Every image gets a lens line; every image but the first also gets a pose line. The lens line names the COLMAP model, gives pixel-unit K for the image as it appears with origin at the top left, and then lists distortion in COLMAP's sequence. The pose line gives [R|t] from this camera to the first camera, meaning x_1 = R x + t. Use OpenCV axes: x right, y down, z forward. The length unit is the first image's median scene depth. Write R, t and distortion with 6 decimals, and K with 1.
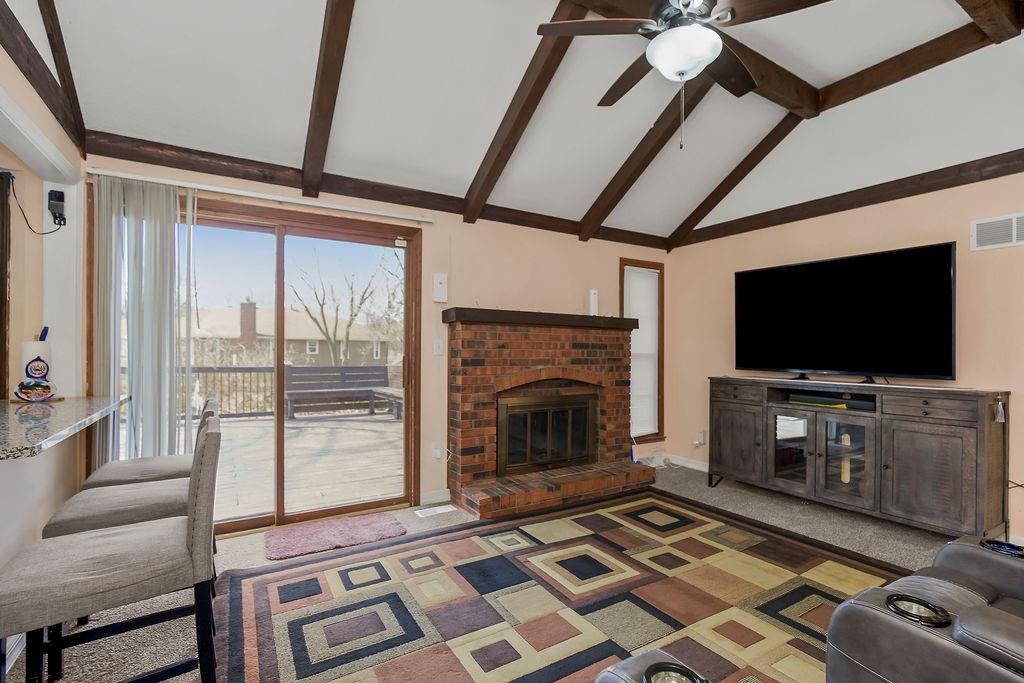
lens RADIAL K [[468.7, 0, 521.0], [0, 468.7, 345.2], [0, 0, 1]] dist [-0.003692, 0.002046]
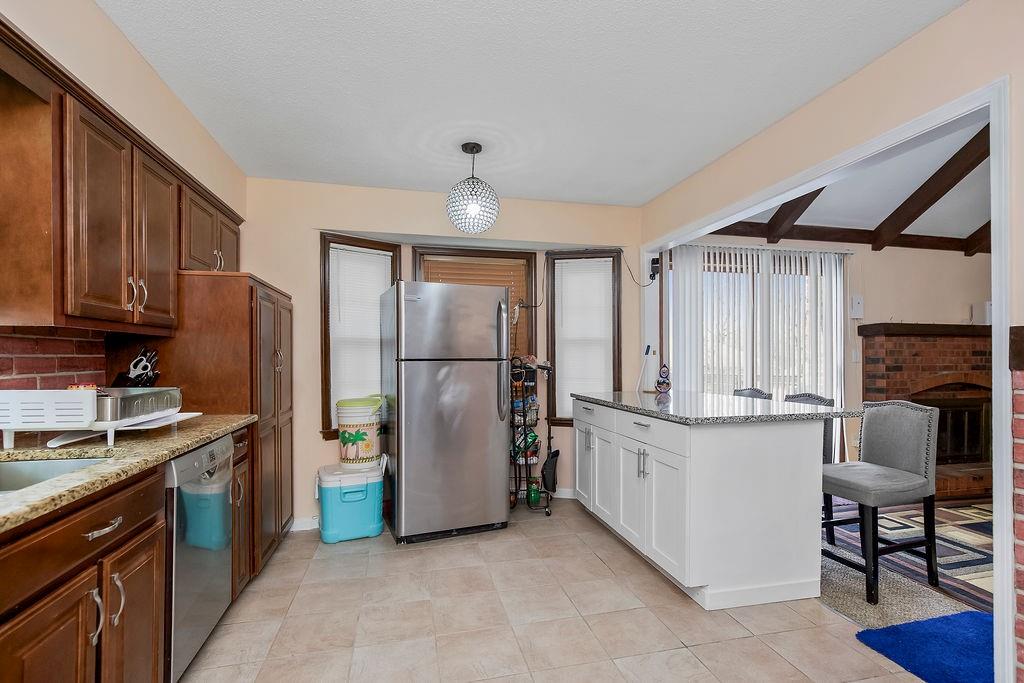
lens RADIAL K [[468.7, 0, 519.6], [0, 468.7, 363.5], [0, 0, 1]] dist [-0.003692, 0.002046]
pose [[0.950540, -0.009333, -0.310463, -0.621589], [0.013625, 0.999839, 0.011657, -0.002470], [0.310305, -0.015311, 0.950514, -0.416122]]
